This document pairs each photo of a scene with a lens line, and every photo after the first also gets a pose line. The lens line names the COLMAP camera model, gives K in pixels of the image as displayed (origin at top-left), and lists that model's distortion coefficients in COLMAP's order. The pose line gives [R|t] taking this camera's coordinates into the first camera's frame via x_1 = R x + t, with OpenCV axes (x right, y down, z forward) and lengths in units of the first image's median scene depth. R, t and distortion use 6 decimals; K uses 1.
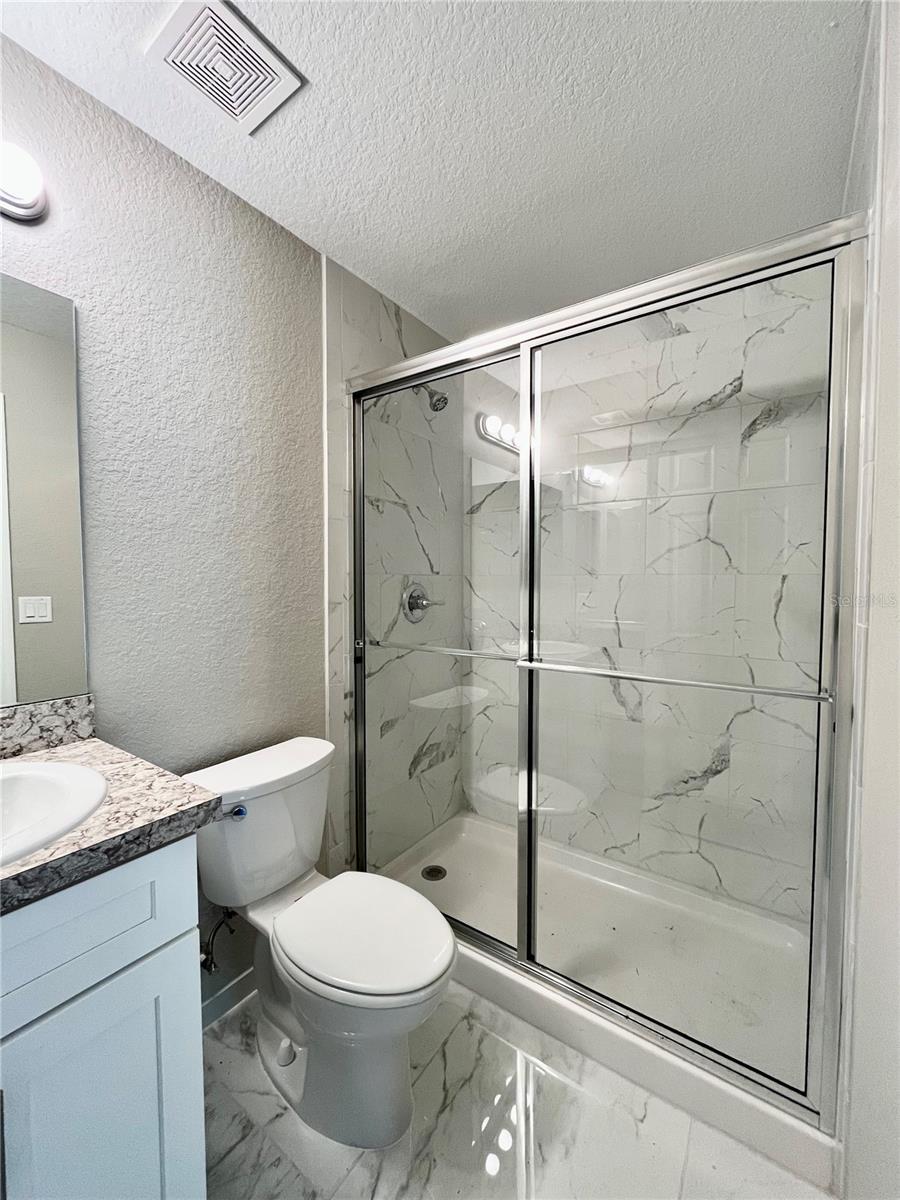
lens RADIAL K [[484.3, 0, 453.0], [0, 484.3, 605.4], [0, 0, 1]] dist [-0.002072, -0.000332]
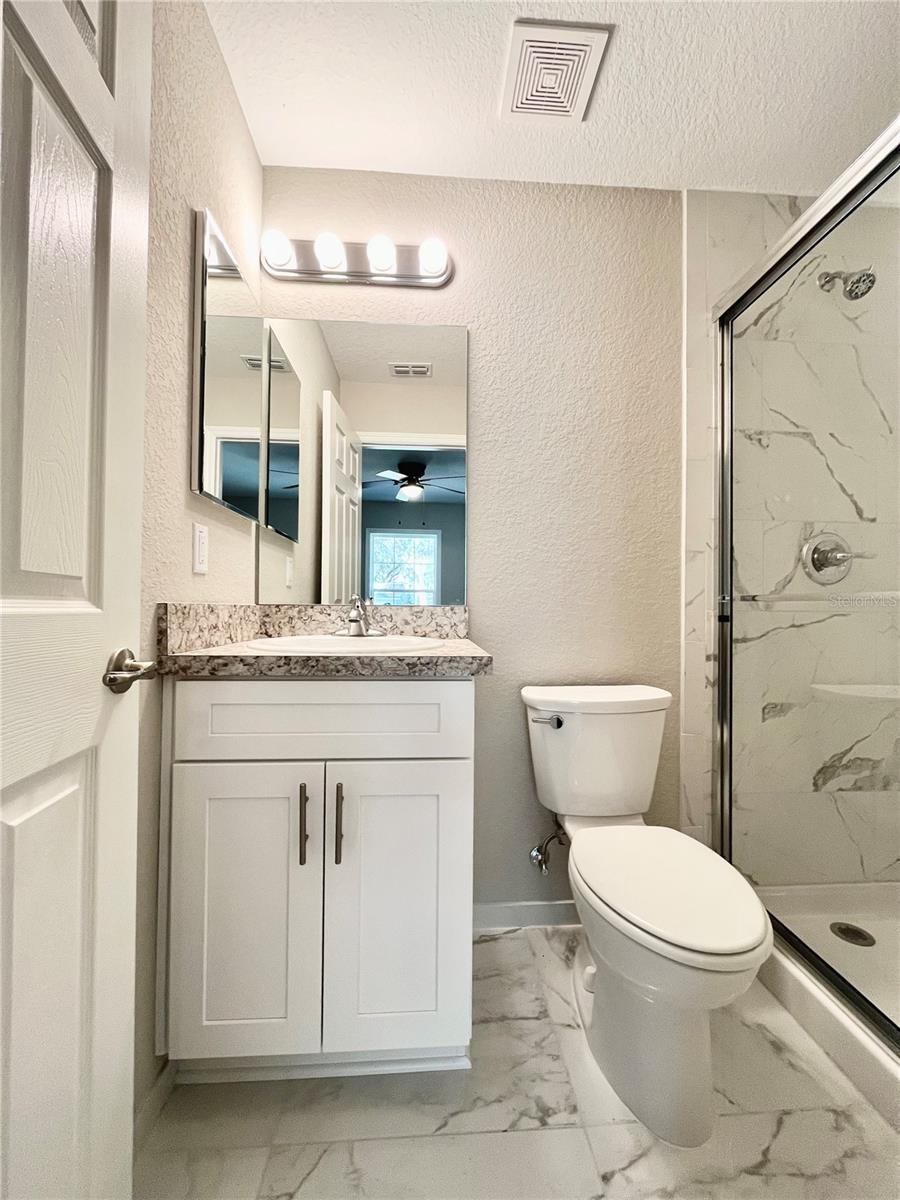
lens RADIAL K [[484.3, 0, 453.8], [0, 484.3, 605.7], [0, 0, 1]] dist [-0.002072, -0.000332]
pose [[0.618012, 0.000752, -0.786168, 0.198625], [-0.048481, 0.998133, -0.037157, 0.156183], [0.784672, 0.061078, 0.616894, 0.088340]]
